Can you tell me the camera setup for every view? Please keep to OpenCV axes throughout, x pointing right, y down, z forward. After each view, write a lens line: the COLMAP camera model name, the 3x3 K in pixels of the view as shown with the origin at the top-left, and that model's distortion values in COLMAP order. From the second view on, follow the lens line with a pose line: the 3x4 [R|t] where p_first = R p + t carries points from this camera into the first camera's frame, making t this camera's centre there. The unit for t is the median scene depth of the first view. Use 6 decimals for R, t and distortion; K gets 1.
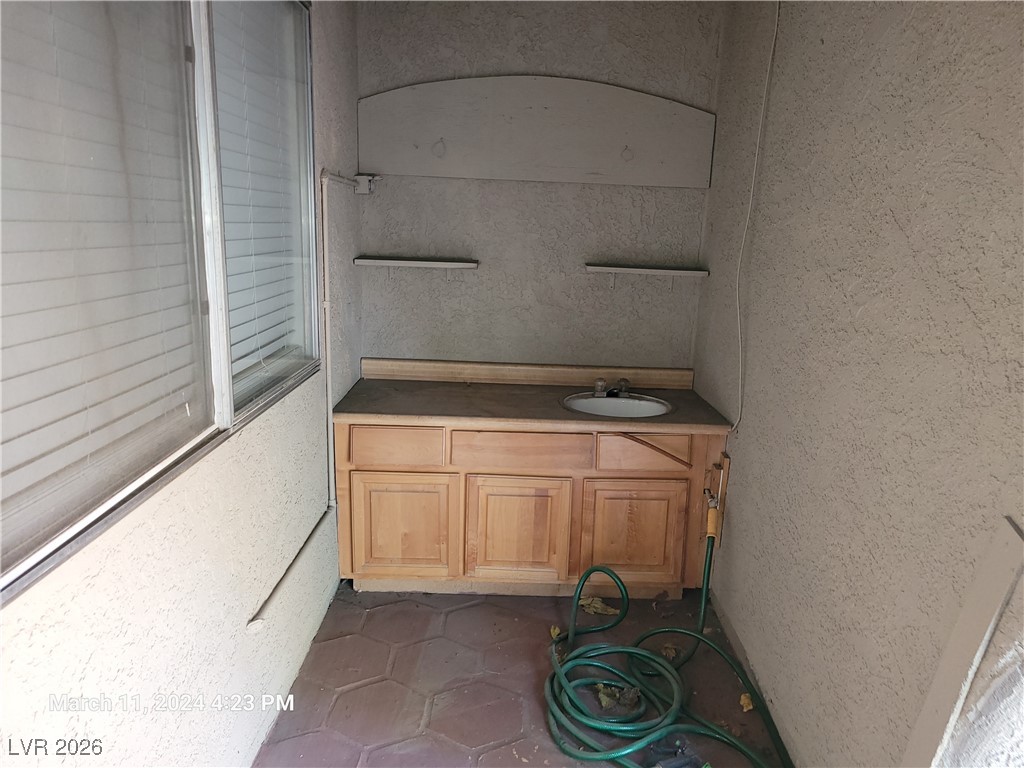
lens RADIAL K [[770.3, 0, 514.3], [0, 770.3, 384.9], [0, 0, 1]] dist [0.046619, -0.038227]
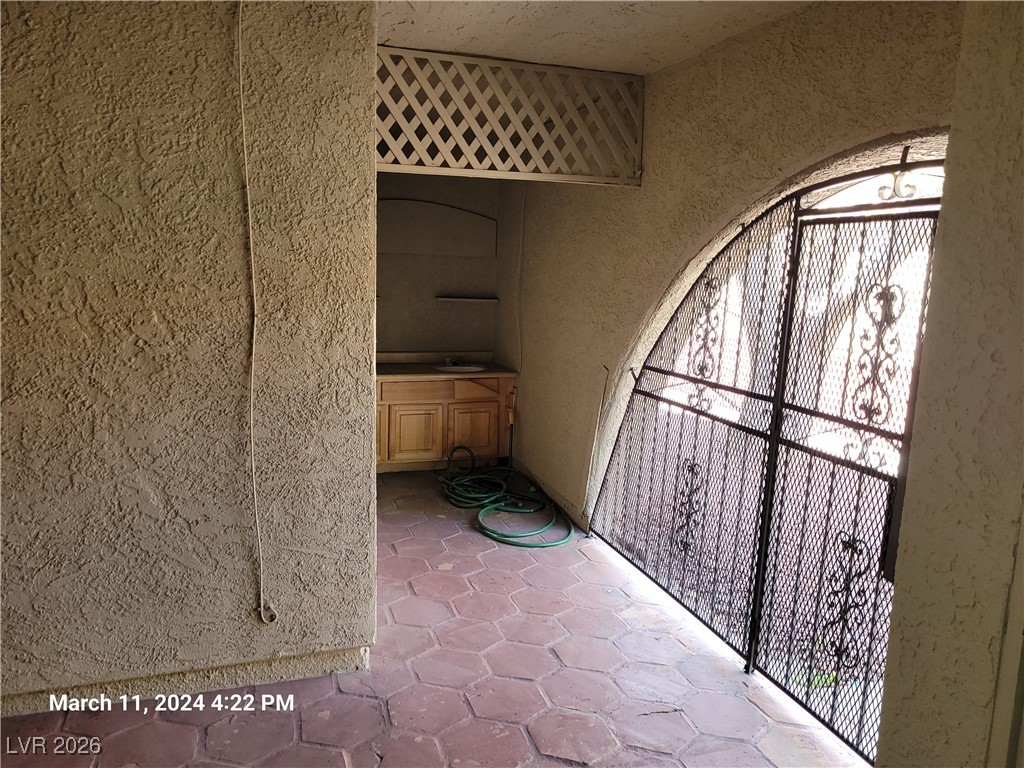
lens RADIAL K [[770.3, 0, 510.9], [0, 770.3, 386.2], [0, 0, 1]] dist [0.046619, -0.038227]
pose [[0.950089, -0.055431, 0.307014, -0.362274], [0.067128, 0.997361, -0.027663, 0.140800], [-0.304670, 0.046891, 0.951303, -0.940135]]
